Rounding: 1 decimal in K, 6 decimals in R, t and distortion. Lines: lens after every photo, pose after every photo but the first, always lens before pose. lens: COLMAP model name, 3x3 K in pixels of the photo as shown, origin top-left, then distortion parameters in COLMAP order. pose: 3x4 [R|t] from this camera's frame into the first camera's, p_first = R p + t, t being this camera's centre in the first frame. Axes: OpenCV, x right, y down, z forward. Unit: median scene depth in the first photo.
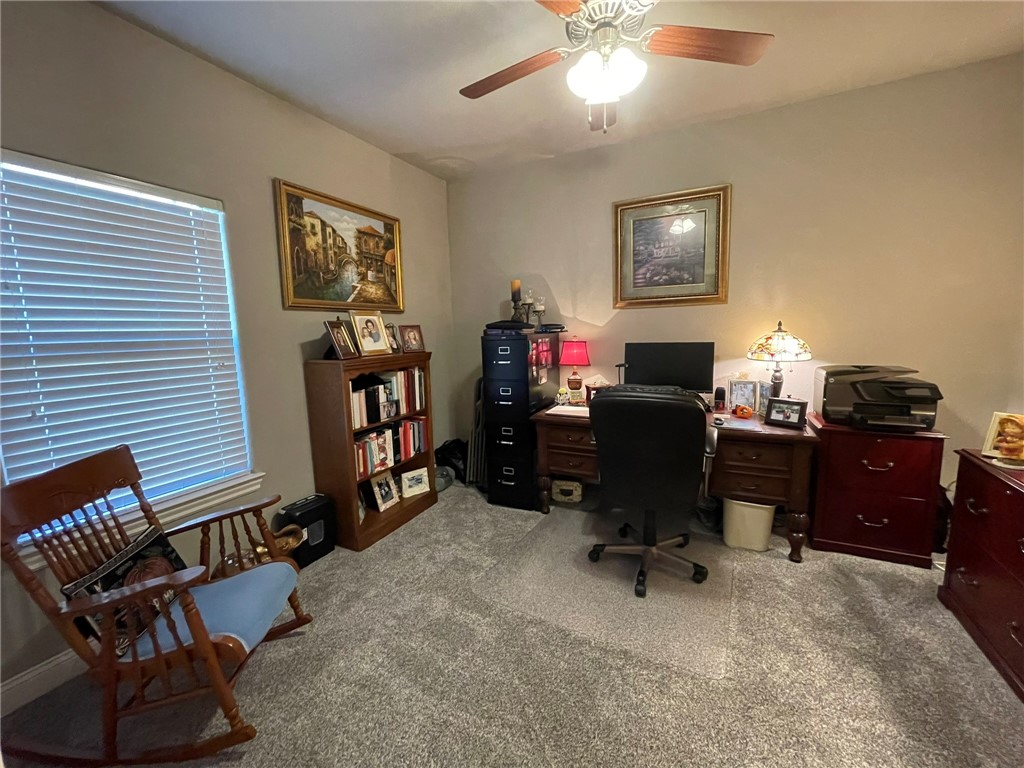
lens RADIAL K [[411.5, 0, 509.8], [0, 411.5, 381.9], [0, 0, 1]] dist [-0.002544, -0.000022]
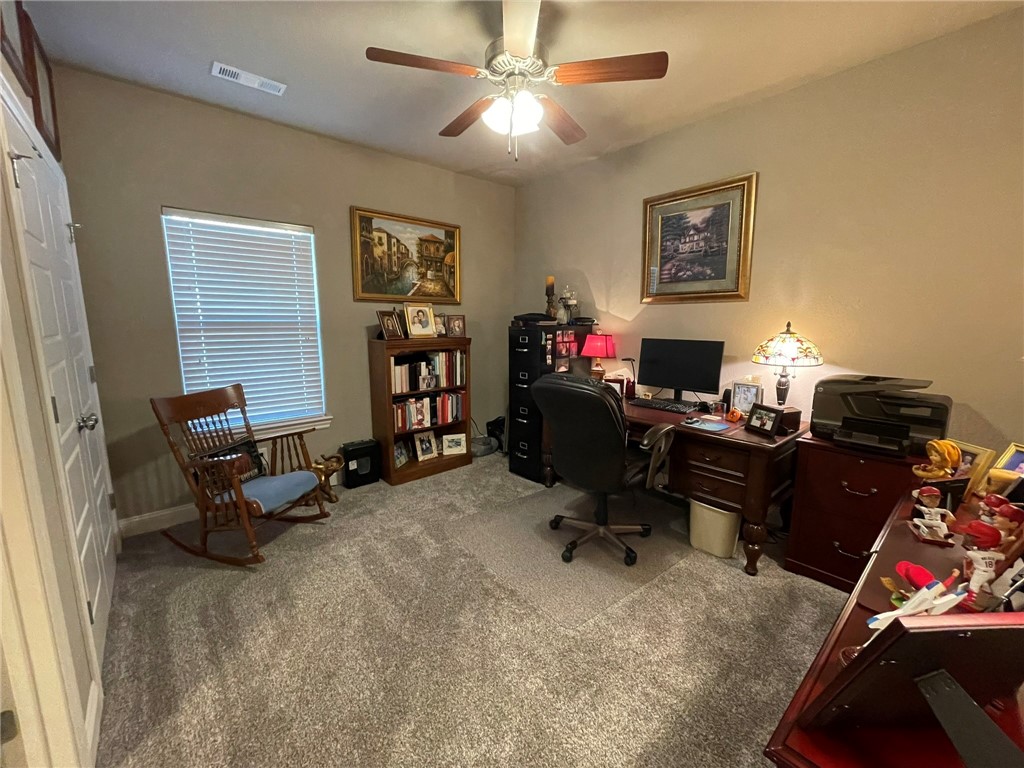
lens RADIAL K [[411.5, 0, 513.5], [0, 411.5, 382.7], [0, 0, 1]] dist [-0.002544, -0.000022]
pose [[0.925474, 0.087800, -0.368496, 0.437250], [-0.077234, 0.996070, 0.043357, -0.005074], [0.370855, -0.011665, 0.928618, -0.078921]]
